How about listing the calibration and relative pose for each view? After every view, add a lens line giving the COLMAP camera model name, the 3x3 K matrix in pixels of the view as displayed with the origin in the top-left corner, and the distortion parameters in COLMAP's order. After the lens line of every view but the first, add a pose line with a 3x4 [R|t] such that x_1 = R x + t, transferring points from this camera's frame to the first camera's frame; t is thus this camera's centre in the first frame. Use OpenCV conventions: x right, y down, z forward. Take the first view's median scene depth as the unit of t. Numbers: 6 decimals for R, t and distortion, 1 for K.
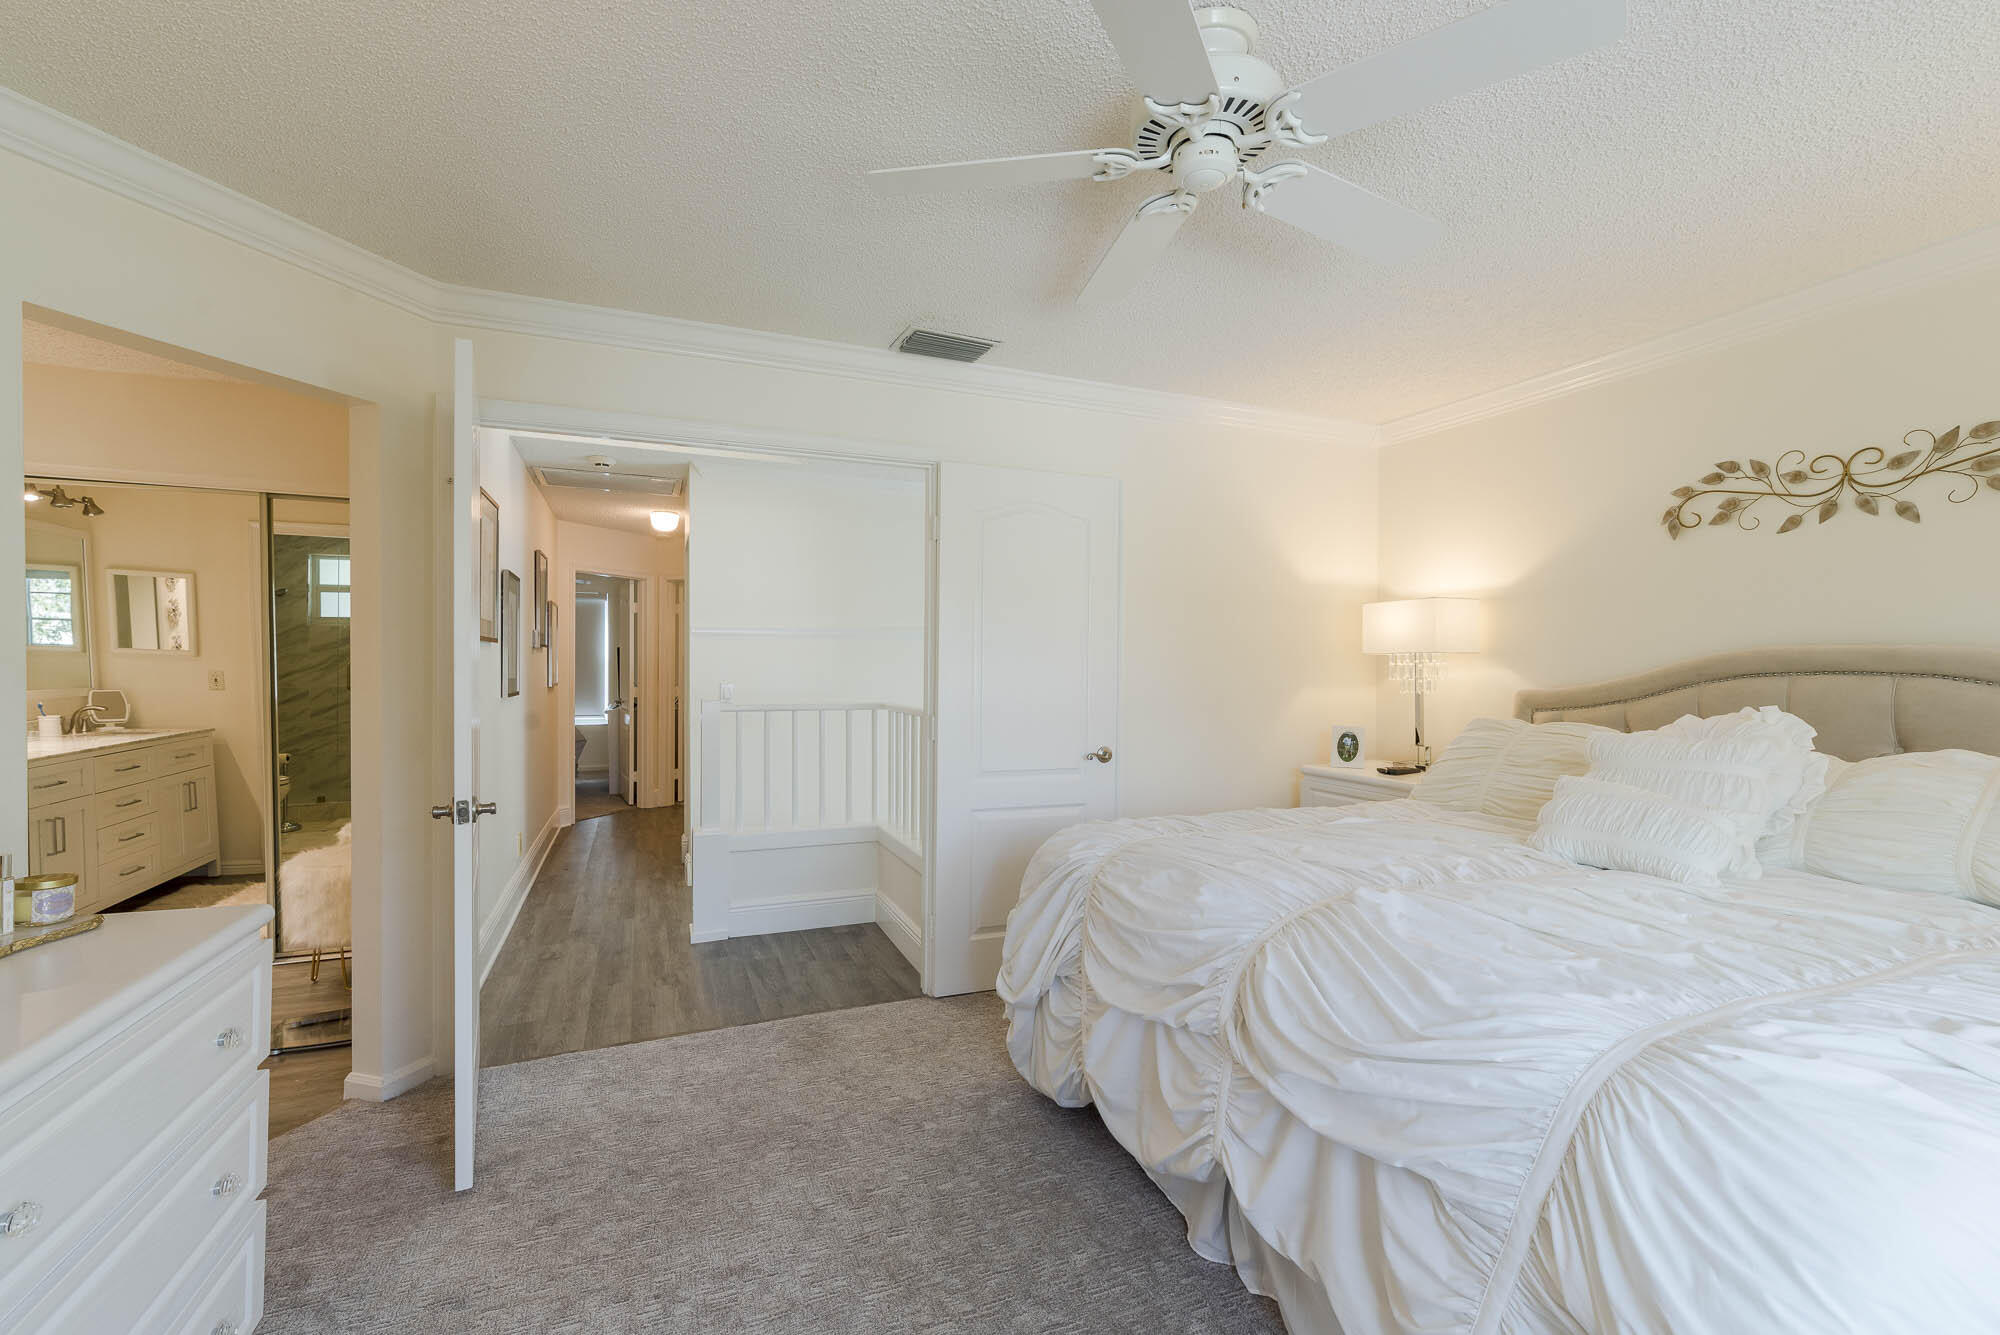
lens RADIAL K [[861.2, 0, 993.9], [0, 861.2, 666.6], [0, 0, 1]] dist [0.006385, -0.000172]
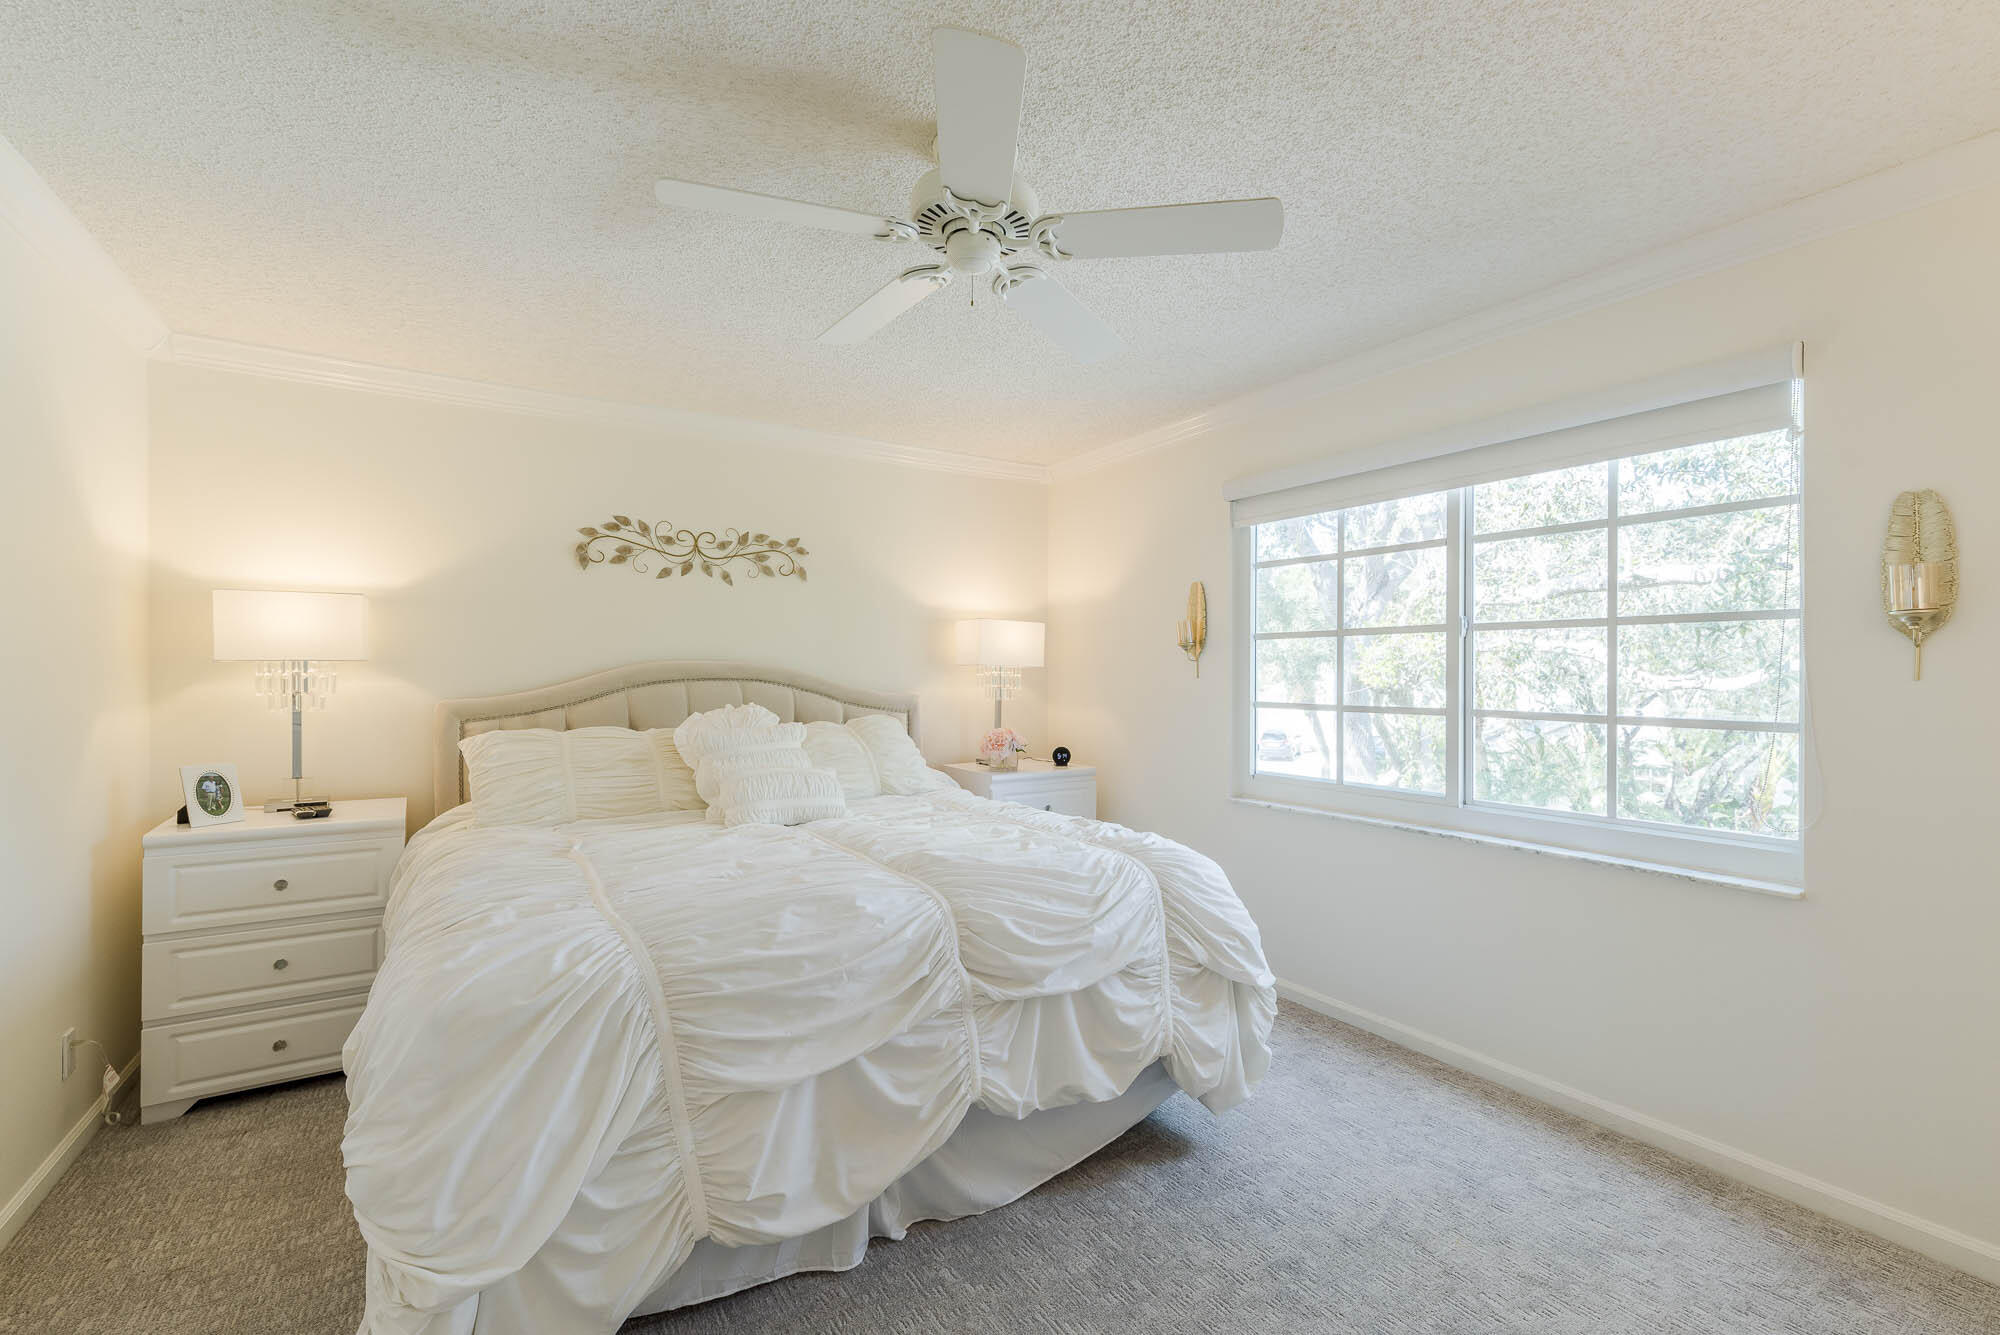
lens RADIAL K [[861.2, 0, 993.8], [0, 861.2, 671.2], [0, 0, 1]] dist [0.006385, -0.000172]
pose [[-0.179691, -0.003808, 0.983716, -0.541847], [0.003027, 0.999986, 0.004424, -0.010029], [-0.983718, 0.003773, -0.179677, 0.714717]]
